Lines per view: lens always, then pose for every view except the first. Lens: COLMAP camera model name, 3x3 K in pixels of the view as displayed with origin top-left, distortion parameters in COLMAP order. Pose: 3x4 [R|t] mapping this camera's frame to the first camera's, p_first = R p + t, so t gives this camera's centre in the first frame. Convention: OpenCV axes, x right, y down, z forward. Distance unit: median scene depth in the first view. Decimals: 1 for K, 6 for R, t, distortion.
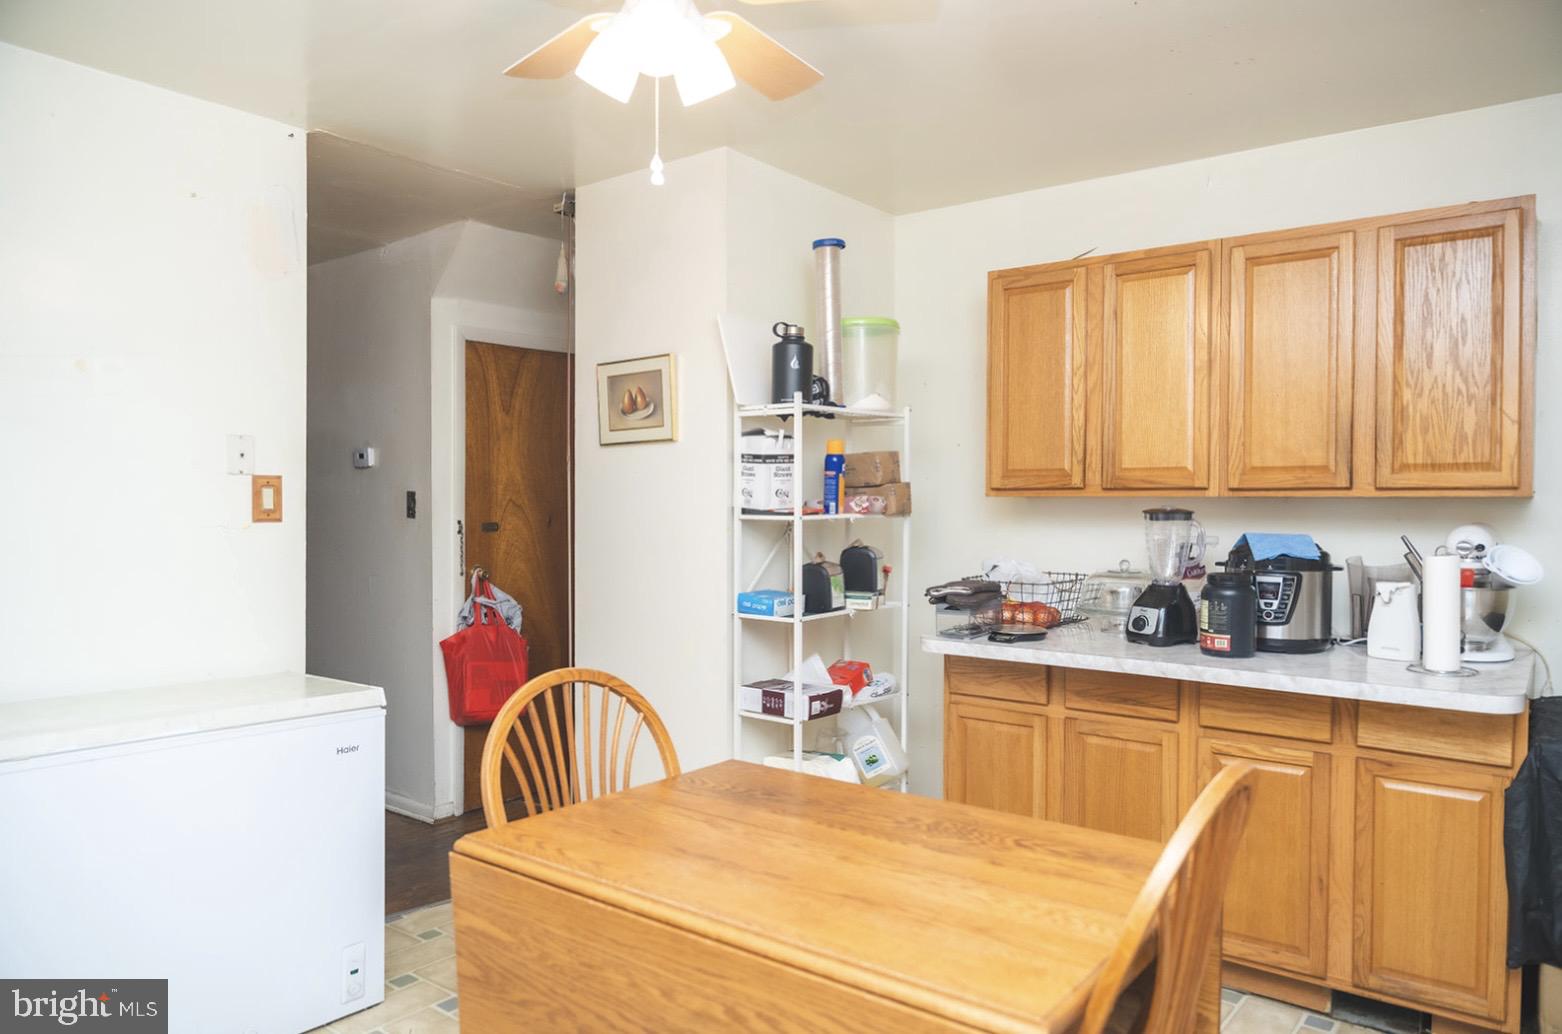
lens RADIAL K [[1013.6, 0, 781.4], [0, 1013.6, 518.0], [0, 0, 1]] dist [-0.006707, -0.005763]
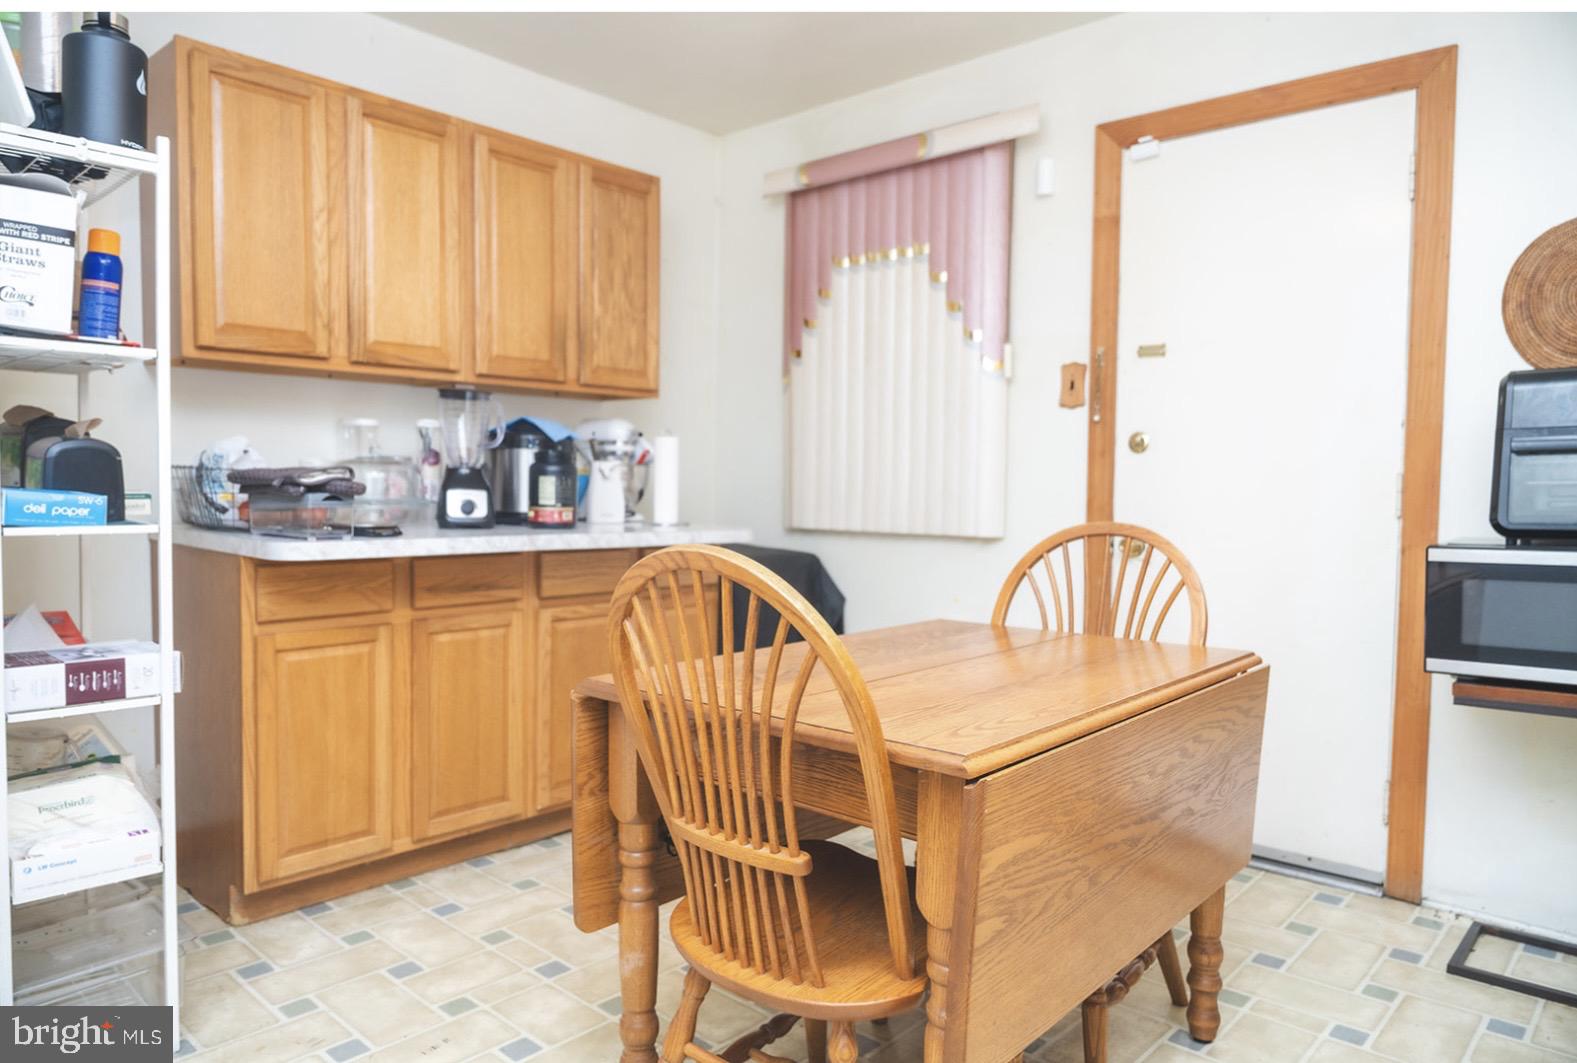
lens RADIAL K [[1042.6, 0, 786.8], [0, 1042.6, 535.1], [0, 0, 1]] dist [-0.010383, -0.015873]
pose [[0.073677, -0.054435, 0.995795, -0.584475], [-0.003006, 0.998493, 0.054805, 0.074378], [-0.997278, -0.007031, 0.073402, 0.618991]]
